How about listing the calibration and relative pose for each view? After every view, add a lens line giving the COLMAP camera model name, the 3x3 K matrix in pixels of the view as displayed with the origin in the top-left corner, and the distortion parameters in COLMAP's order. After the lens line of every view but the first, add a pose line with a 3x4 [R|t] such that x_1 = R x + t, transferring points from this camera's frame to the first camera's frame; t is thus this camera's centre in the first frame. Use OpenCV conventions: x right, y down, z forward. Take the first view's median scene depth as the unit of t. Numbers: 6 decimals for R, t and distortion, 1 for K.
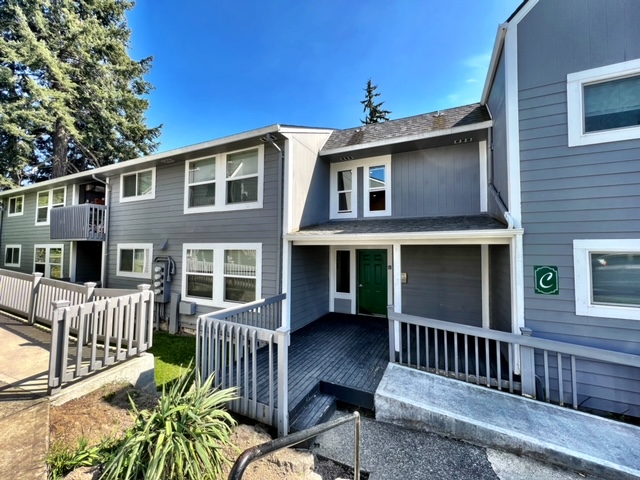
lens RADIAL K [[259.0, 0, 320.0], [0, 259.0, 240.0], [0, 0, 1]] dist [-0.002102, -0.000341]
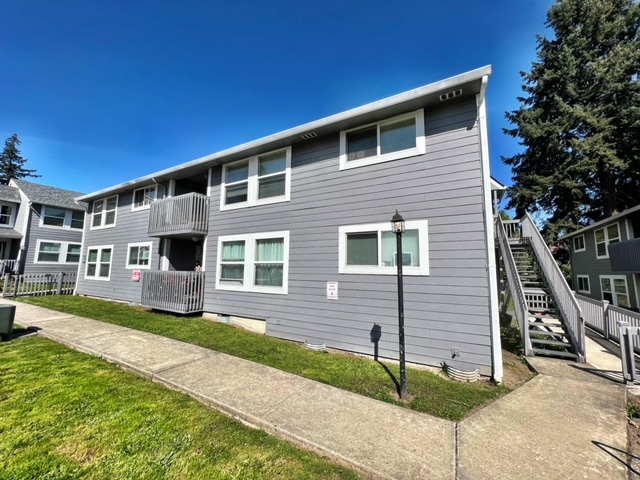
lens RADIAL K [[259.0, 0, 320.0], [0, 259.0, 240.0], [0, 0, 1]] dist [-0.002102, -0.000341]
pose [[-0.085566, -0.130634, -0.987731, 0.177748], [0.029896, 0.990584, -0.133601, -0.022541], [0.995884, -0.040961, -0.080855, -0.157915]]
